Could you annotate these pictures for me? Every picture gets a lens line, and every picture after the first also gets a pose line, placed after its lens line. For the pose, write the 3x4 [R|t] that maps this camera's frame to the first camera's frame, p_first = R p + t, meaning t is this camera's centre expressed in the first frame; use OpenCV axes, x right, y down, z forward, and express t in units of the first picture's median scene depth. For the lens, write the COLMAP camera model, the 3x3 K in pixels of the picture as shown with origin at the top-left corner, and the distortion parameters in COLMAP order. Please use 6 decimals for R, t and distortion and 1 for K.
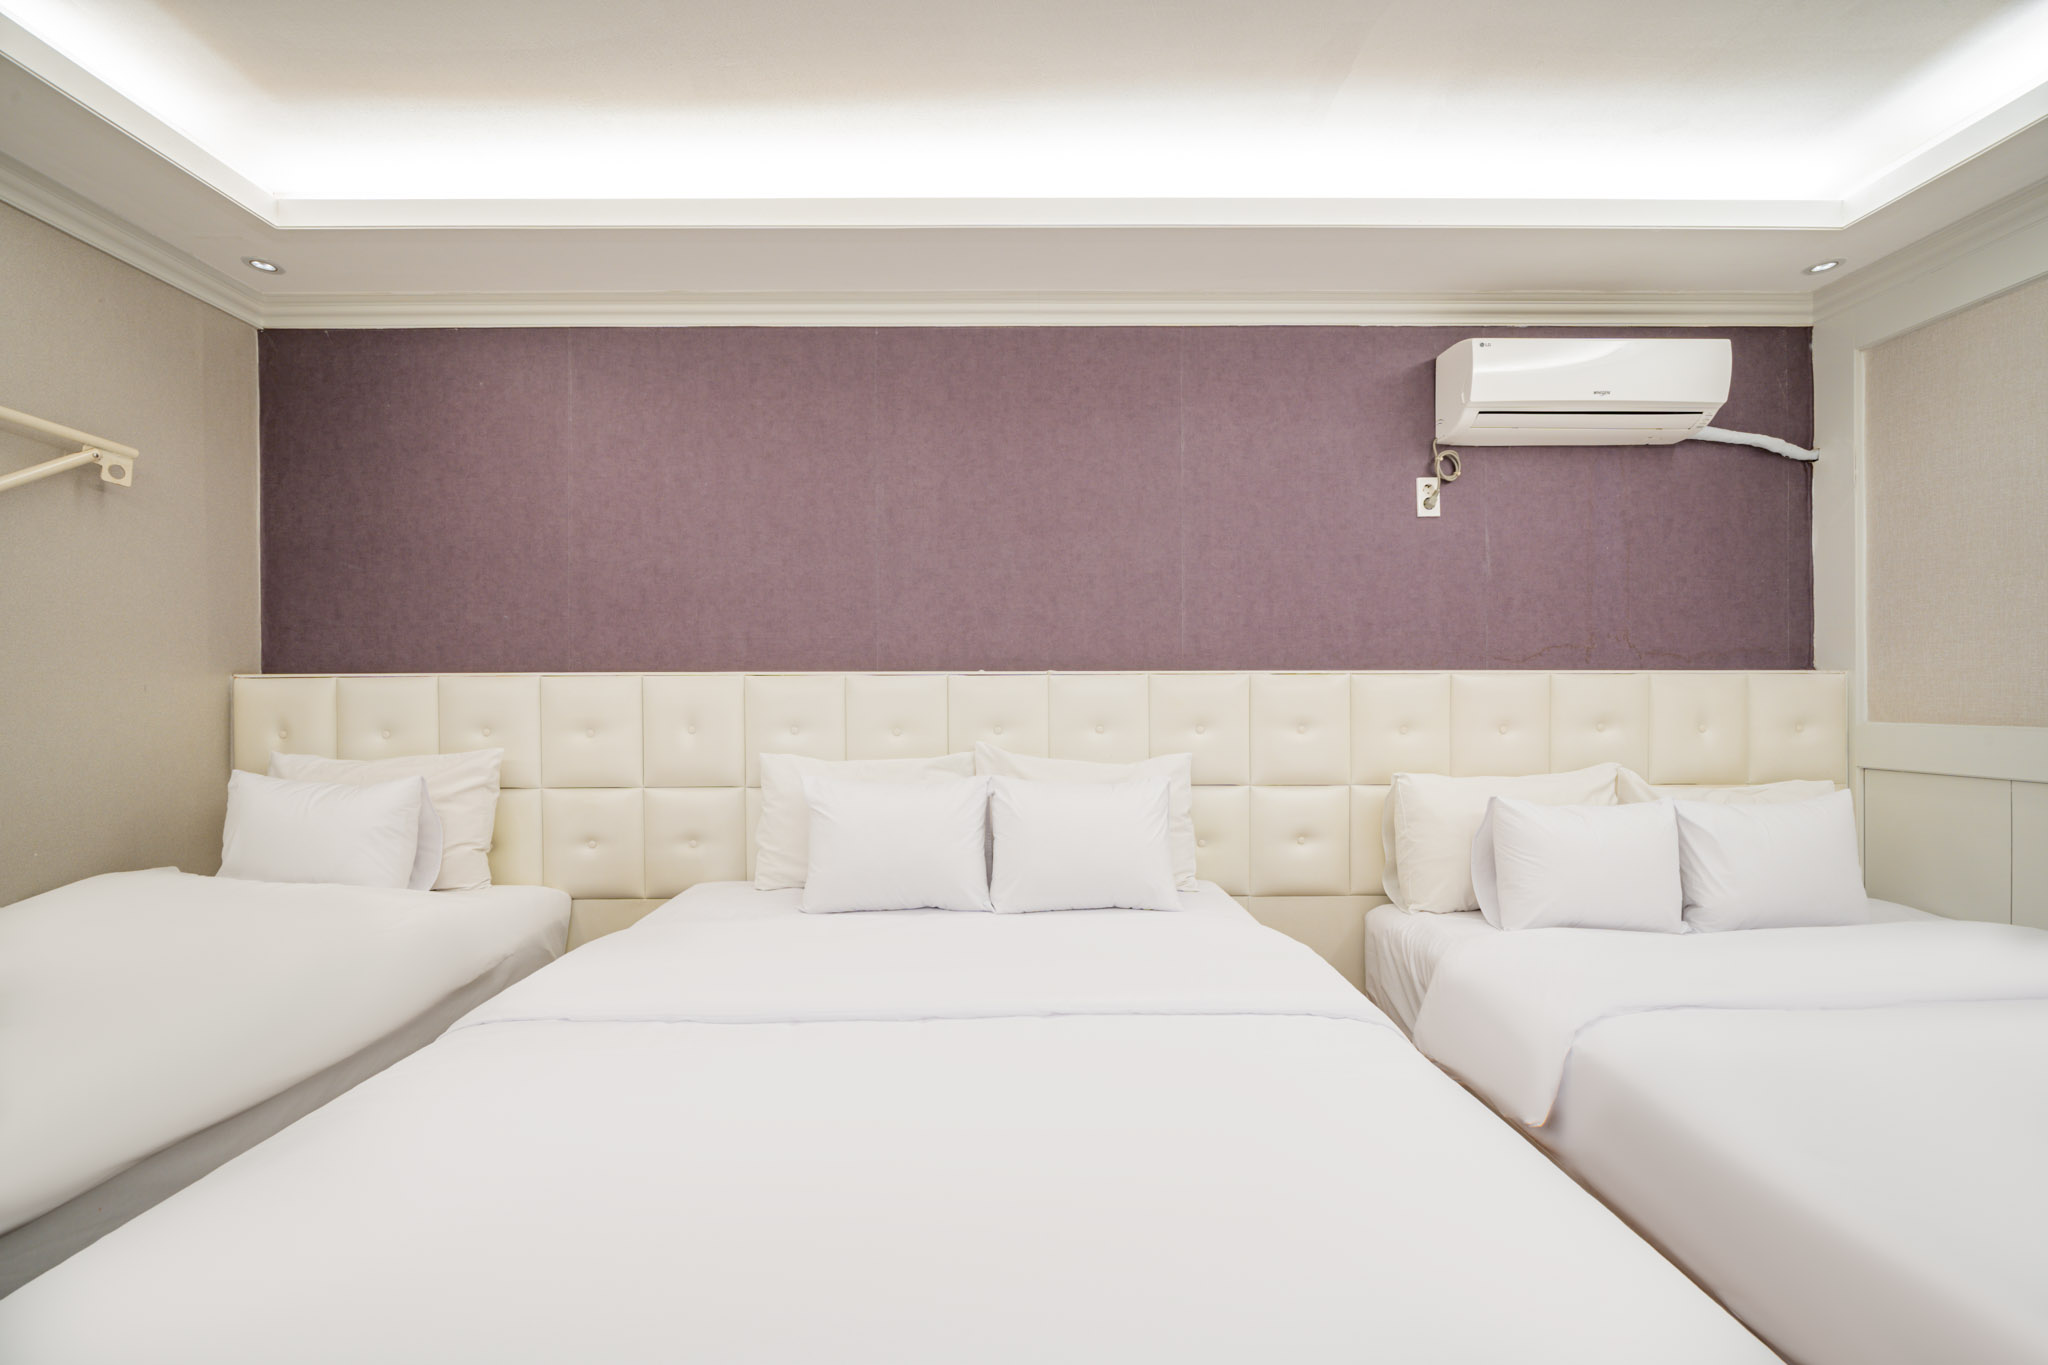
lens RADIAL K [[777.8, 0, 1015.3], [0, 777.8, 697.7], [0, 0, 1]] dist [-0.002587, -0.000437]
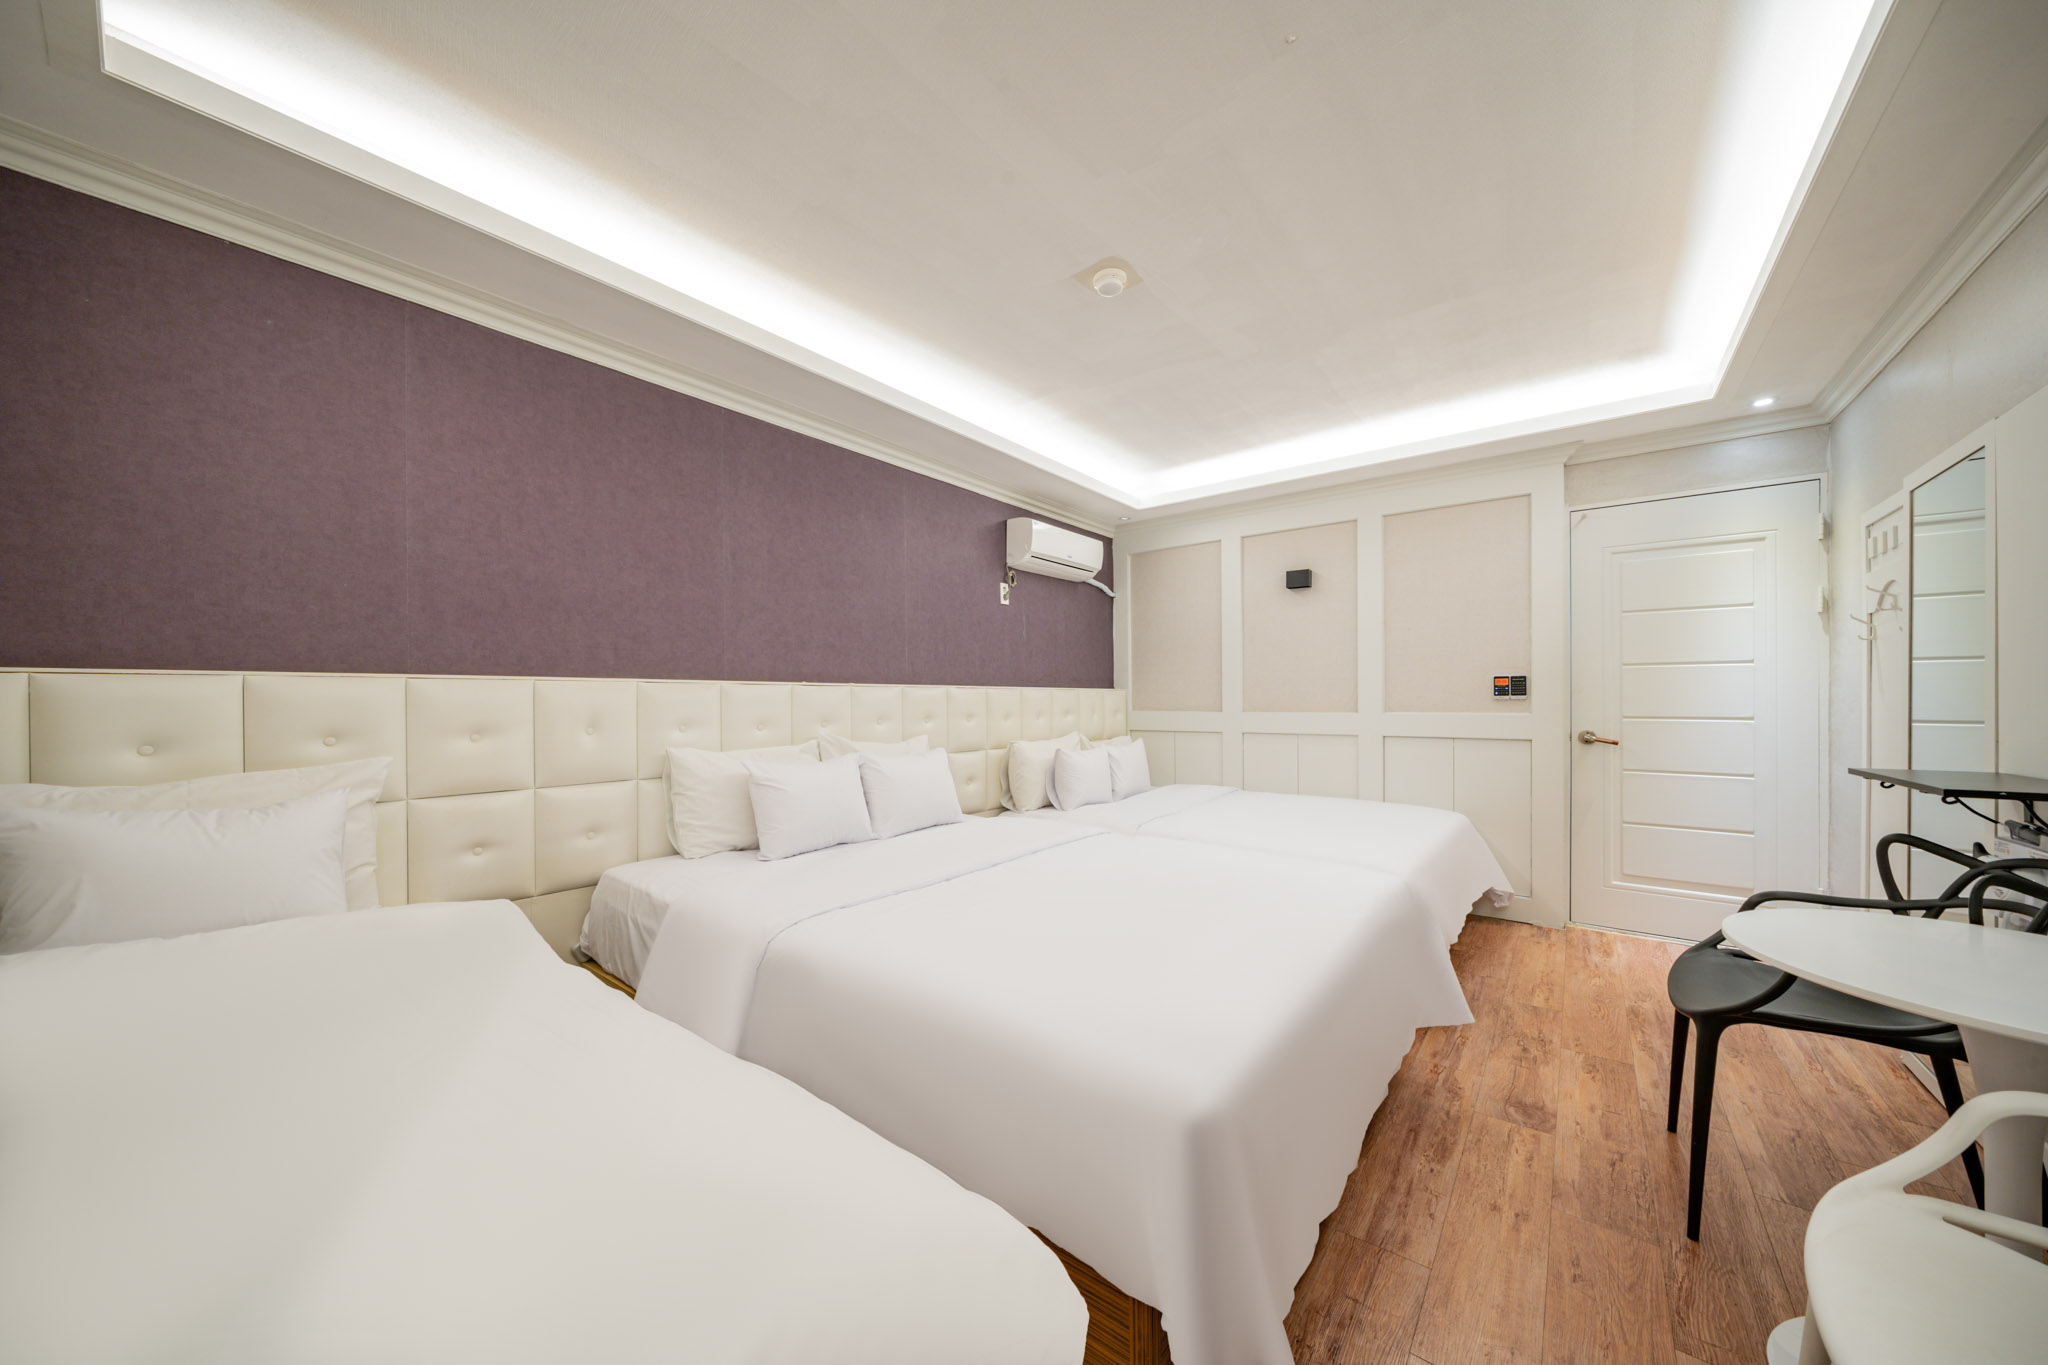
lens RADIAL K [[696.2, 0, 1013.0], [0, 696.2, 694.8], [0, 0, 1]] dist [-0.002129, -0.000235]
pose [[0.634745, 0.006742, 0.772692, -0.754984], [0.003086, 0.999932, -0.011260, 0.003086], [-0.772715, 0.009531, 0.634681, -0.075168]]
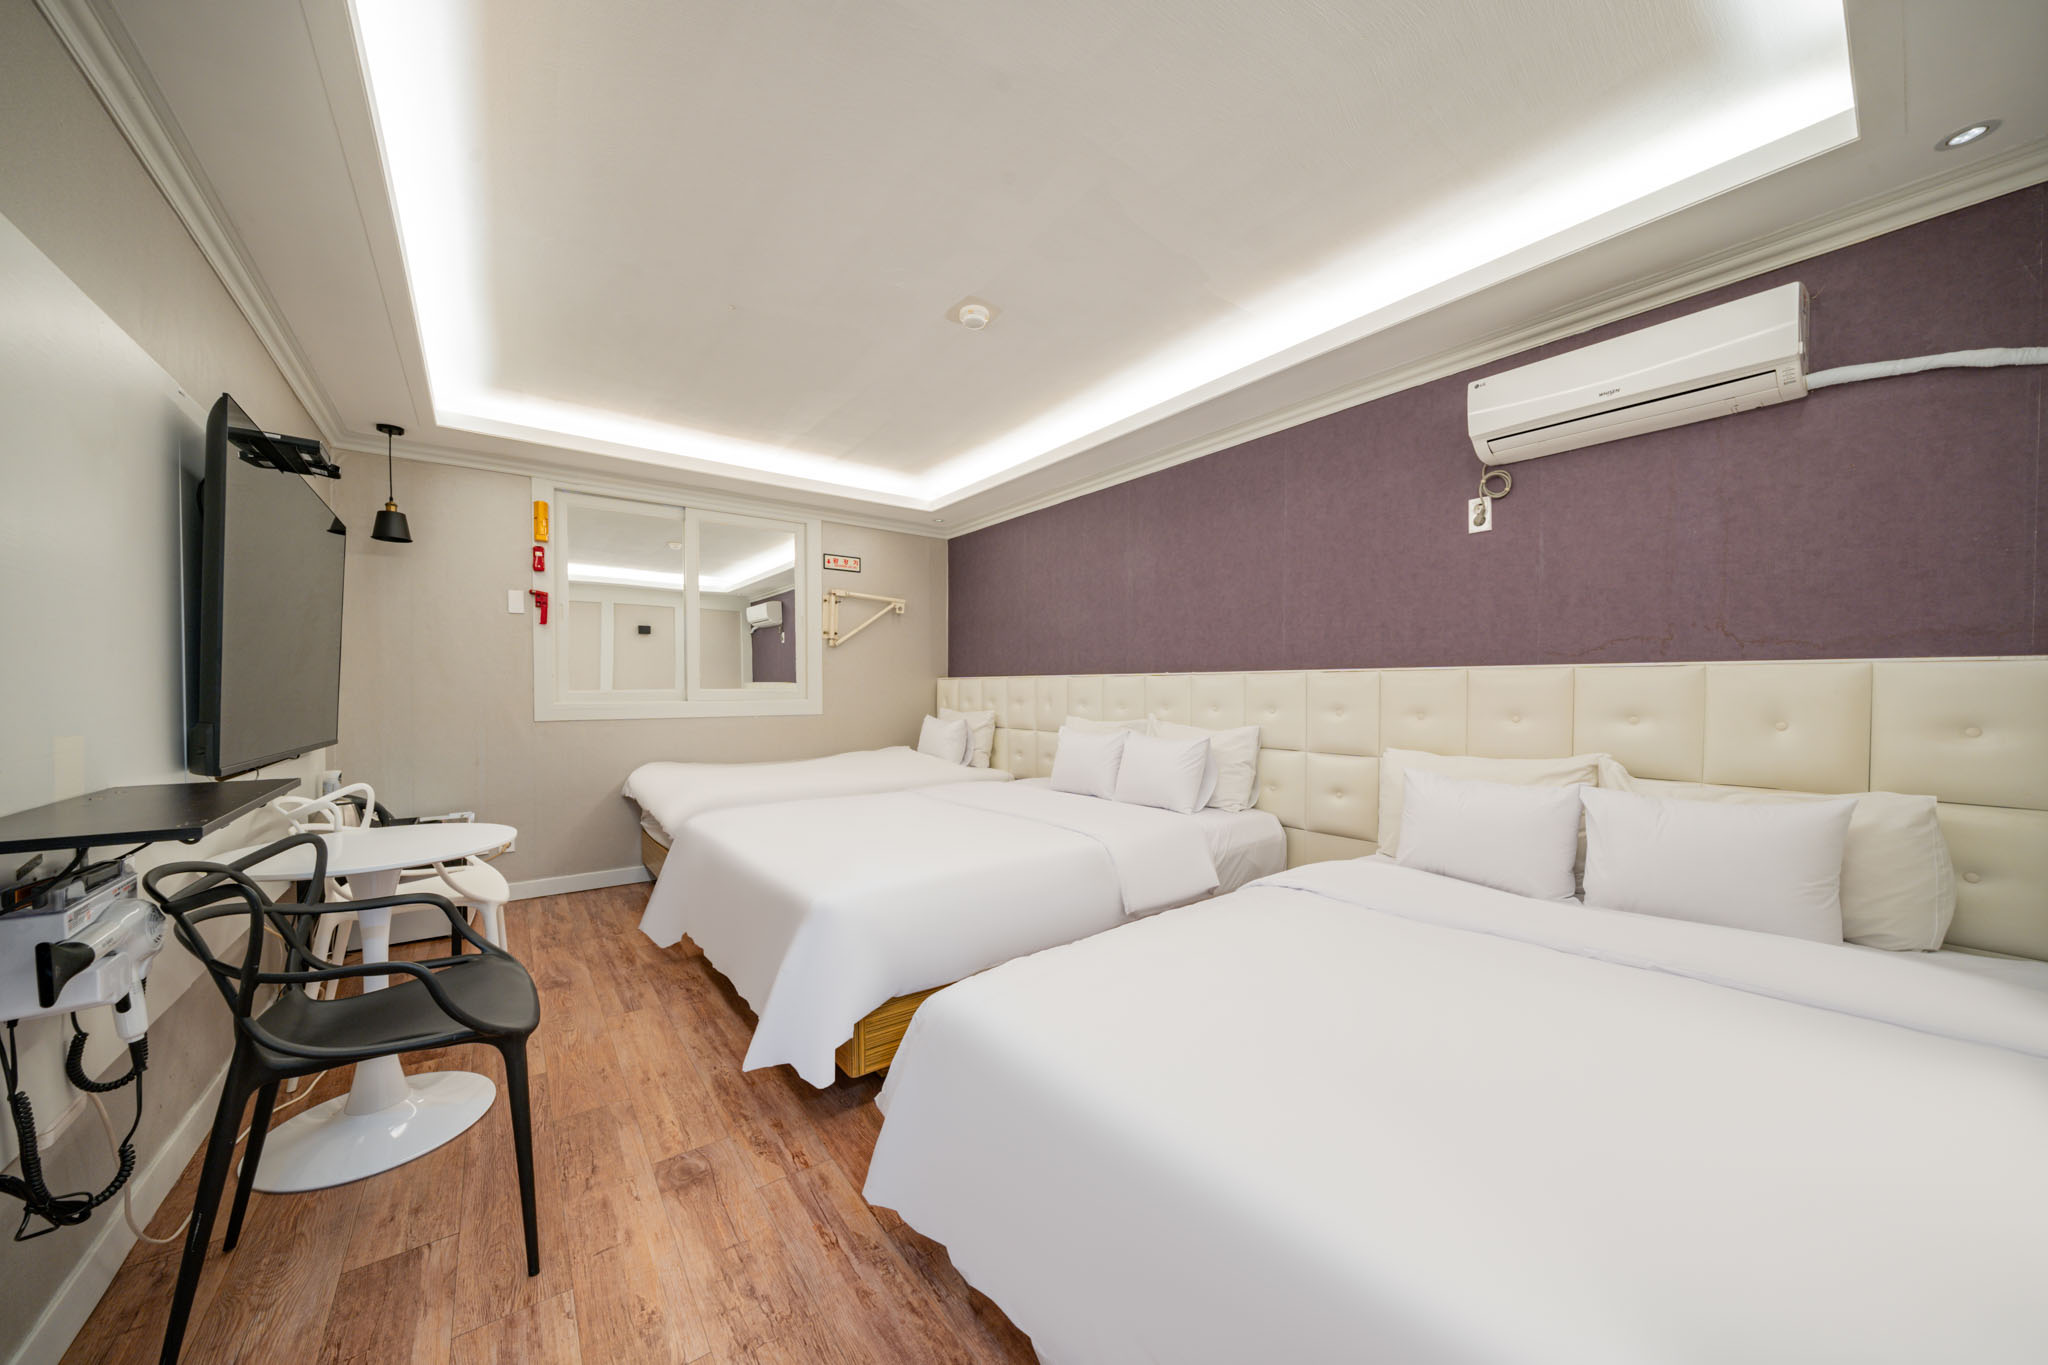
lens RADIAL K [[696.2, 0, 1013.0], [0, 696.2, 694.8], [0, 0, 1]] dist [-0.002129, -0.000235]
pose [[0.592144, 0.011055, -0.805757, 0.964965], [-0.004688, 0.999936, 0.010274, -0.000238], [0.805819, -0.002306, 0.592158, -0.165095]]
